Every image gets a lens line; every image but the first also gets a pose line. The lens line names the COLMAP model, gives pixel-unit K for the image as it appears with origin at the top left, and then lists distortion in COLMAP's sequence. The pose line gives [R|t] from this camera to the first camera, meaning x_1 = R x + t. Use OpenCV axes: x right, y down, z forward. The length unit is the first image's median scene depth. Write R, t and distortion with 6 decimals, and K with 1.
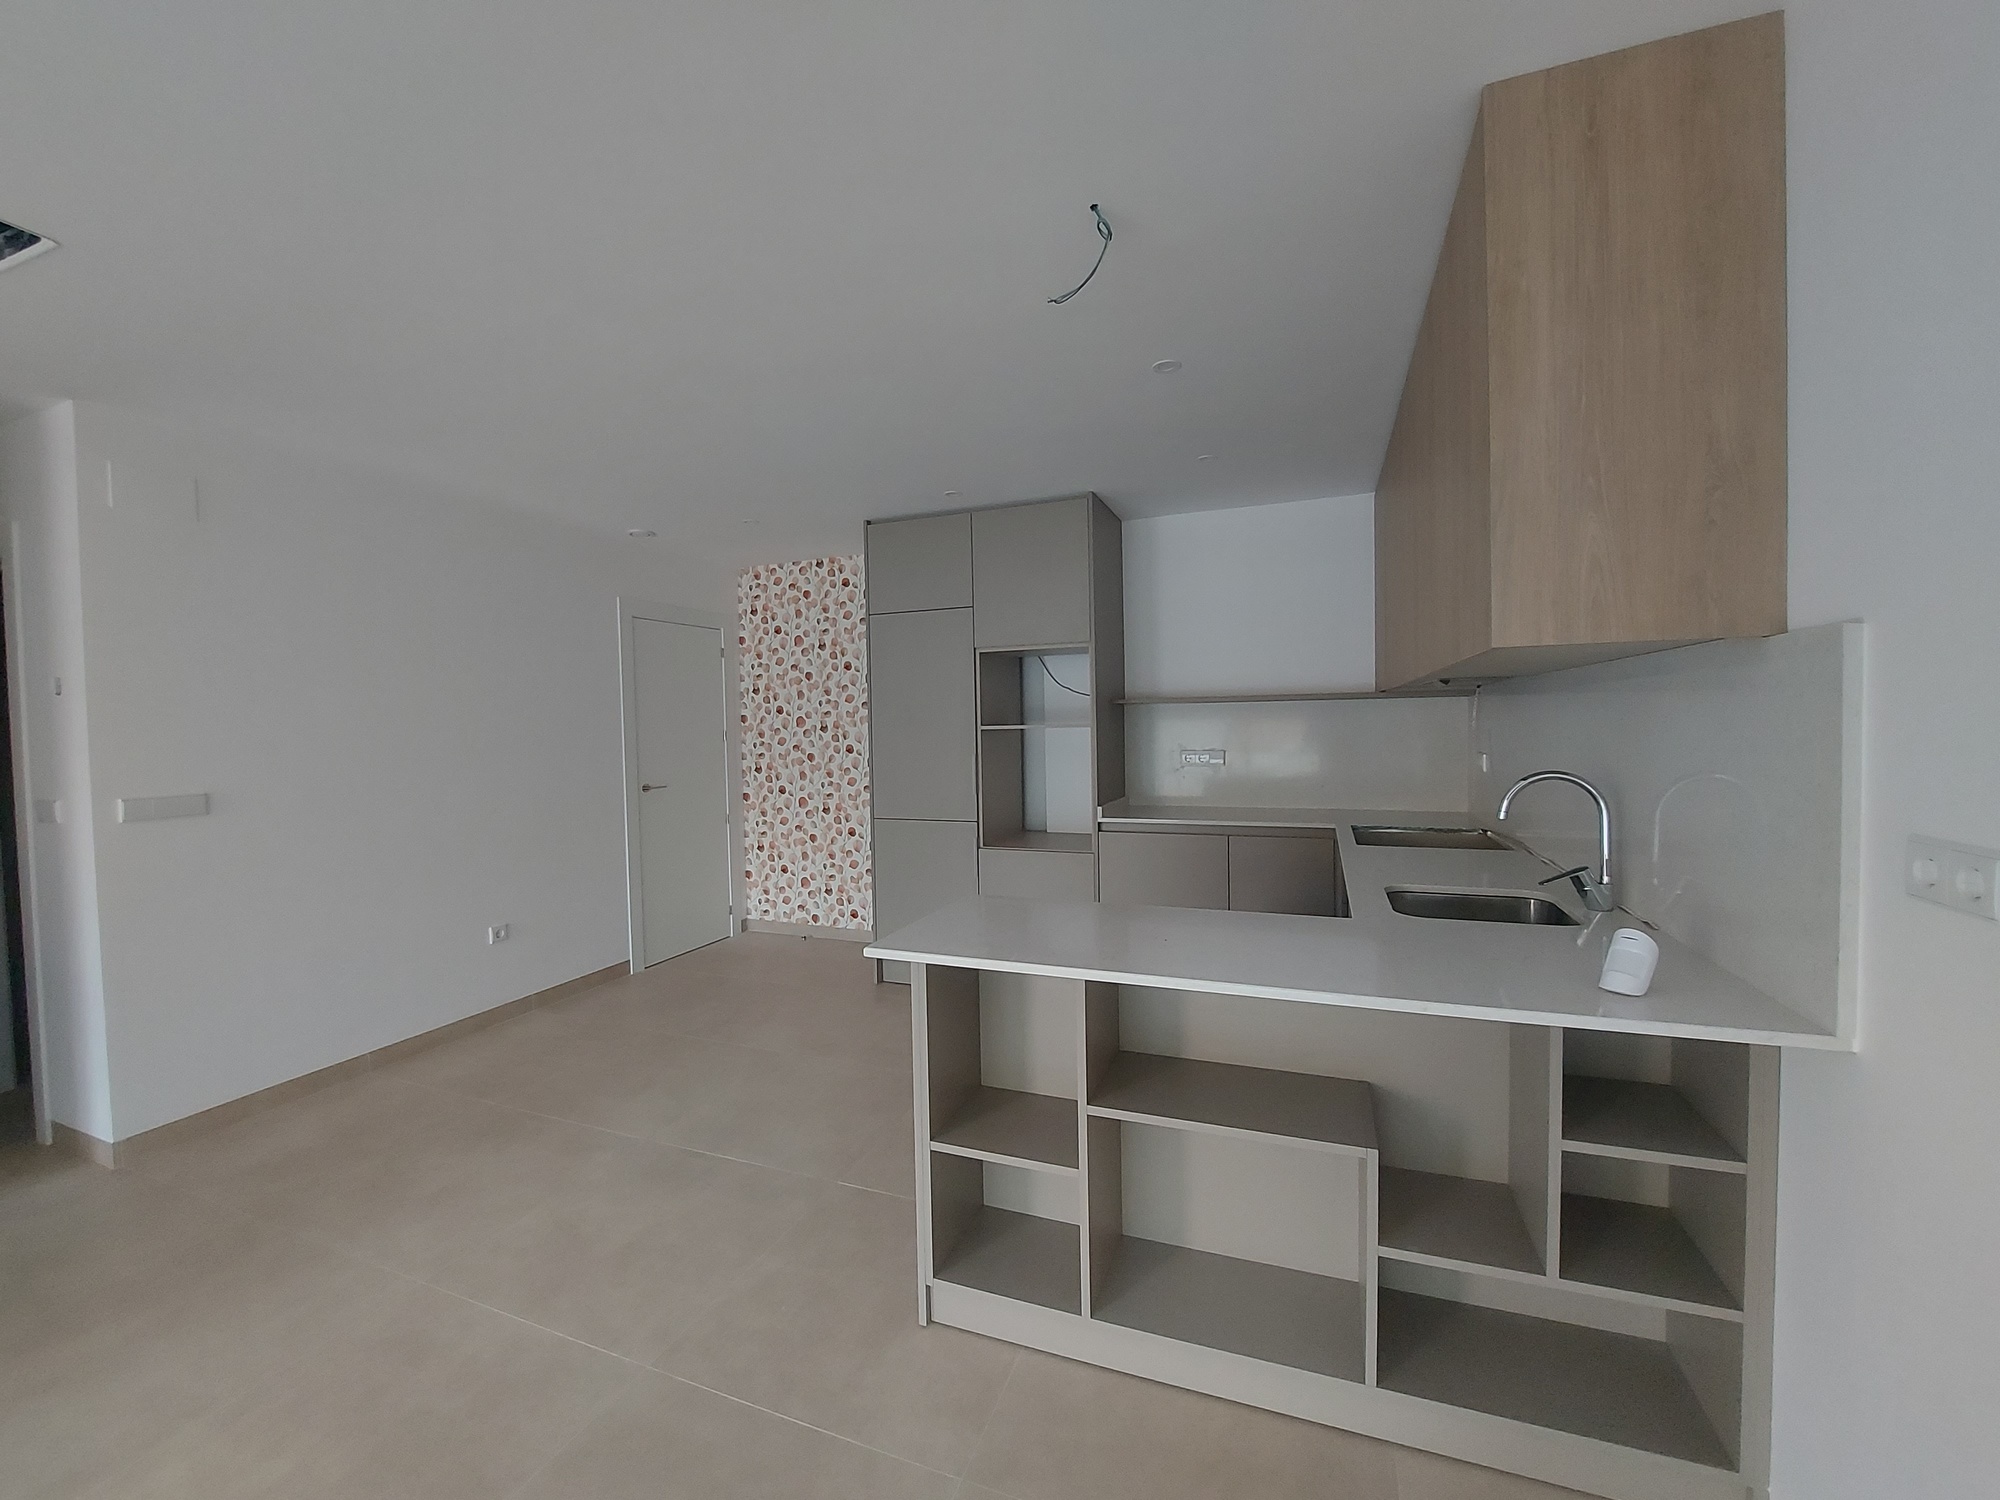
lens RADIAL K [[796.9, 0, 1002.3], [0, 796.9, 738.1], [0, 0, 1]] dist [-0.018017, 0.000853]
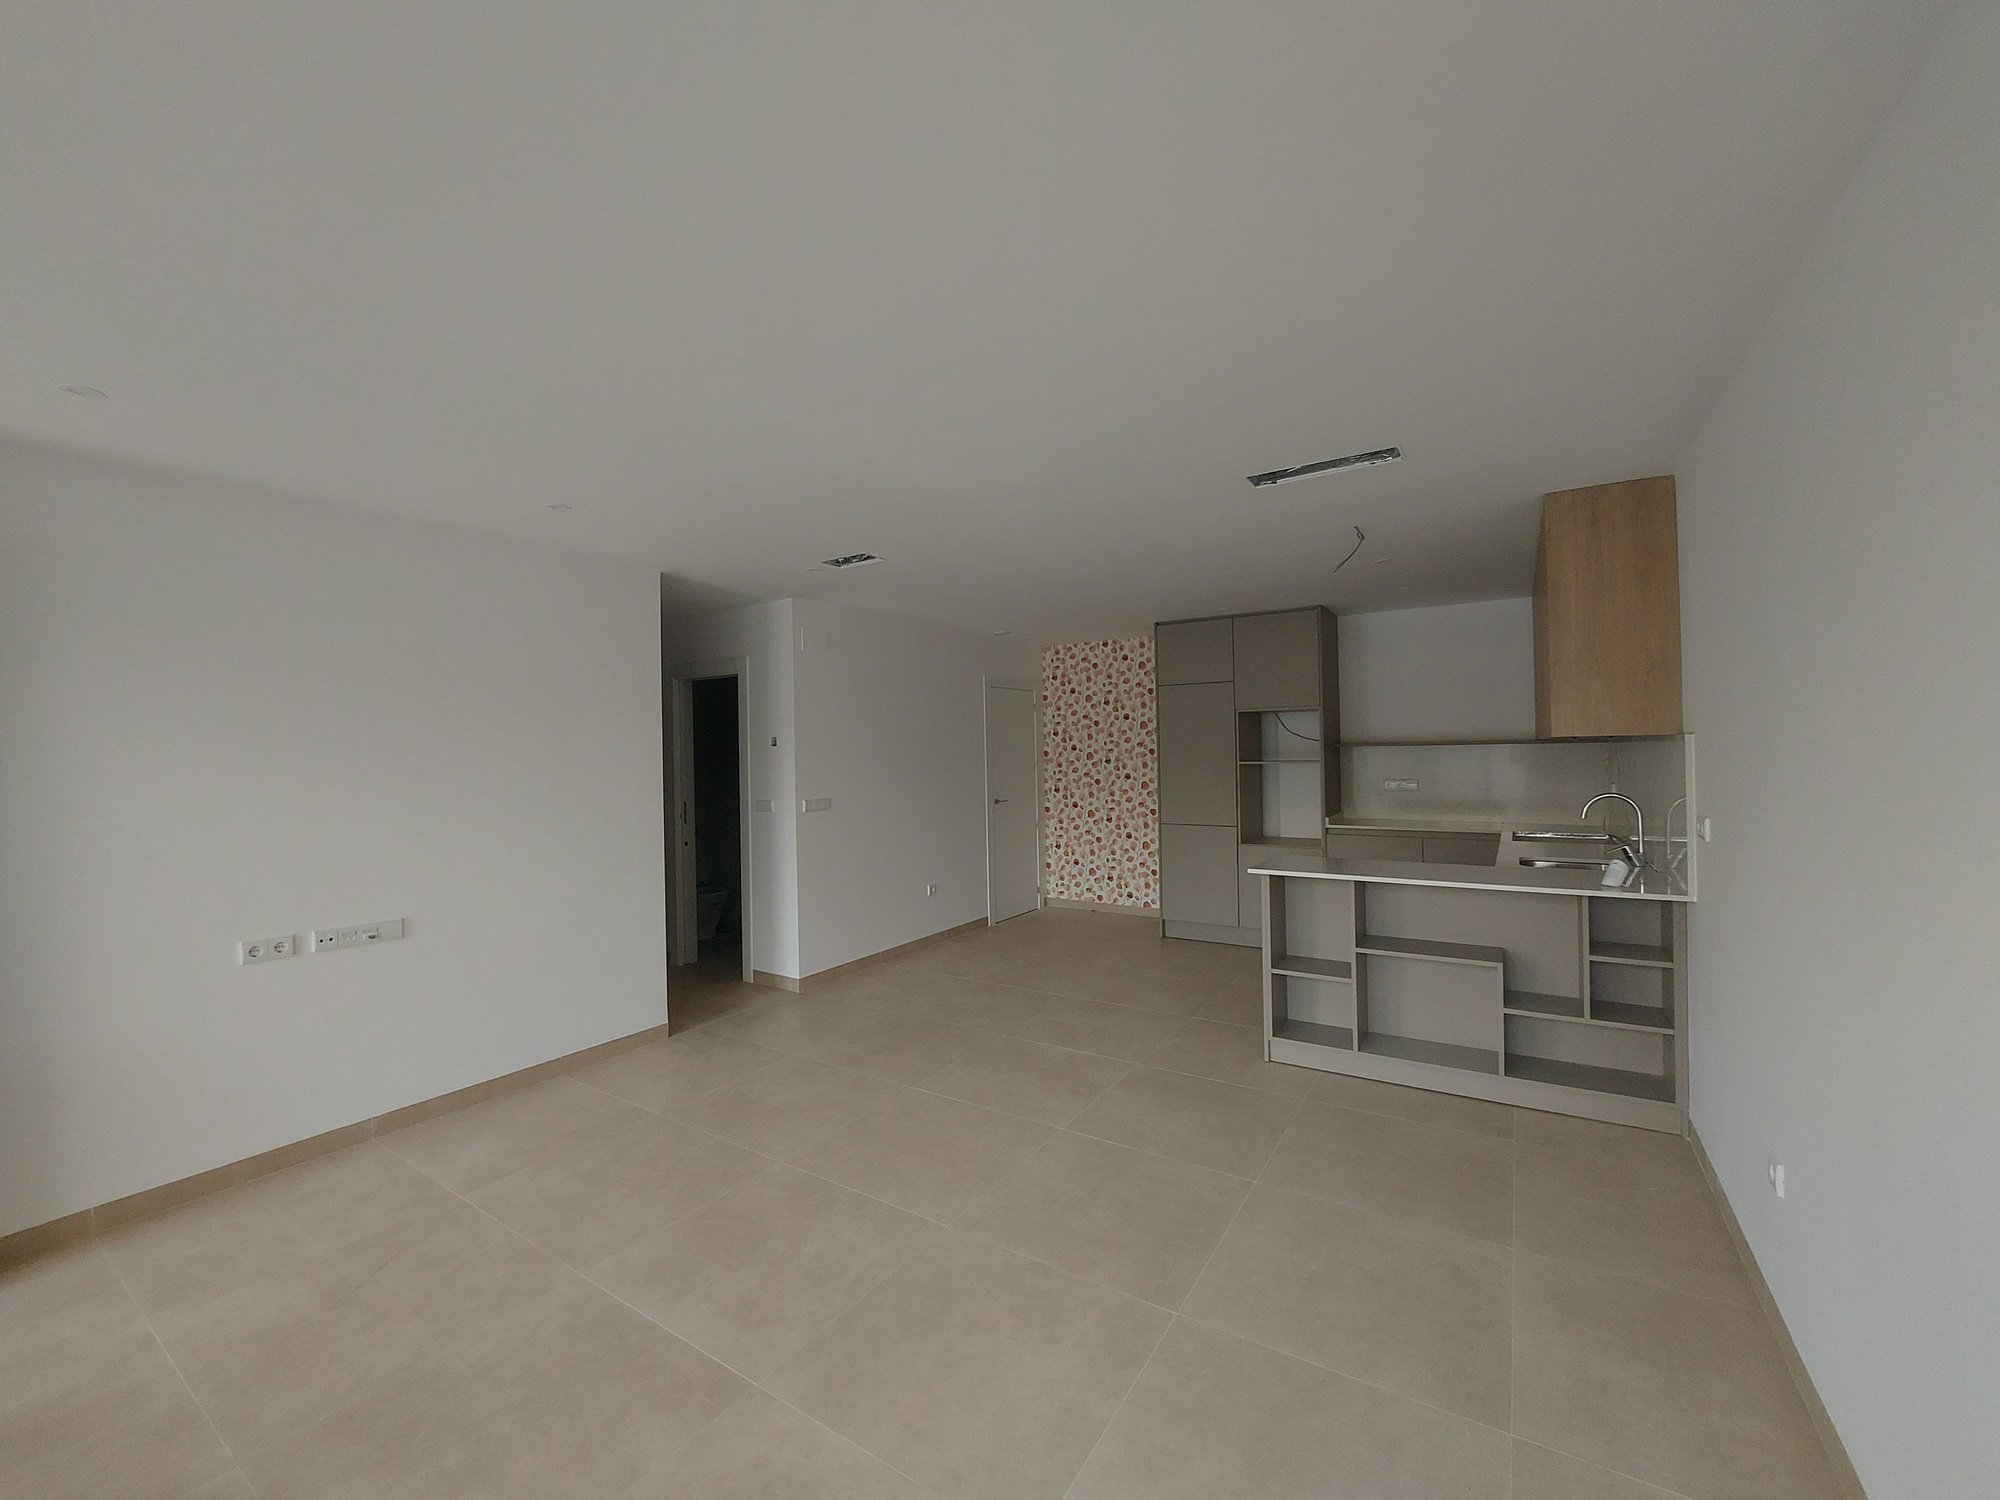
lens RADIAL K [[796.9, 0, 1004.6], [0, 796.9, 737.9], [0, 0, 1]] dist [-0.018017, 0.000853]
pose [[0.980552, 0.000974, -0.196259, -0.127535], [-0.007330, 0.999472, -0.031664, -0.007396], [0.196124, 0.032487, 0.980041, -0.410130]]
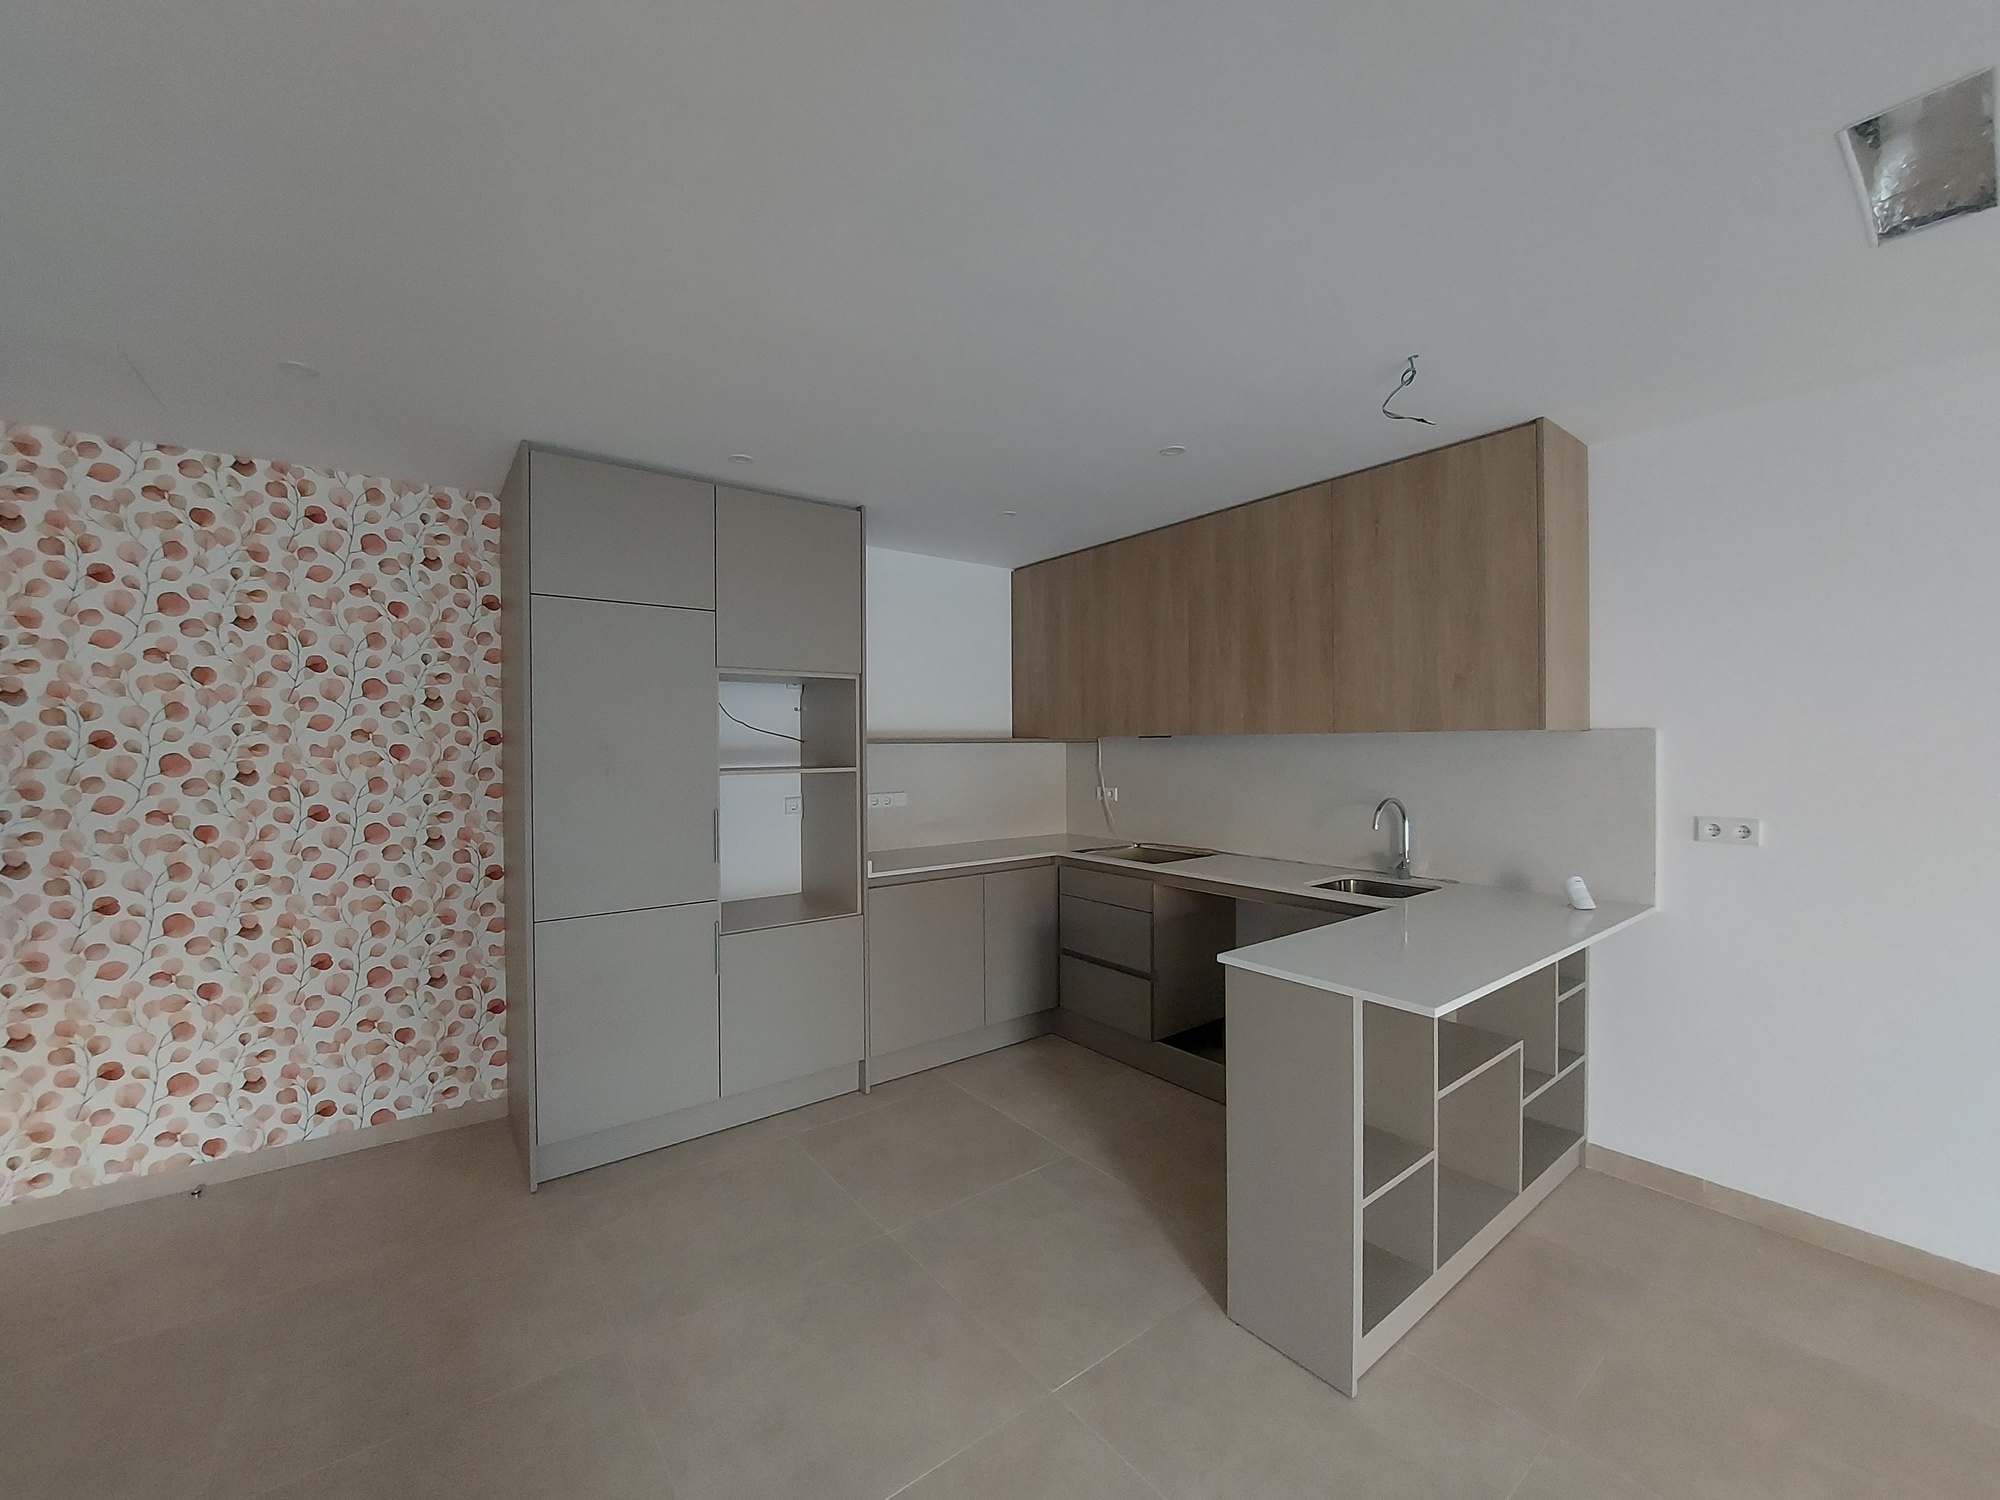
lens RADIAL K [[796.9, 0, 998.5], [0, 796.9, 742.7], [0, 0, 1]] dist [-0.018017, 0.000853]
pose [[0.517646, 0.012651, 0.855502, -0.412535], [0.010510, 0.999721, -0.021143, -0.018619], [-0.855530, 0.019936, 0.517368, 0.305025]]
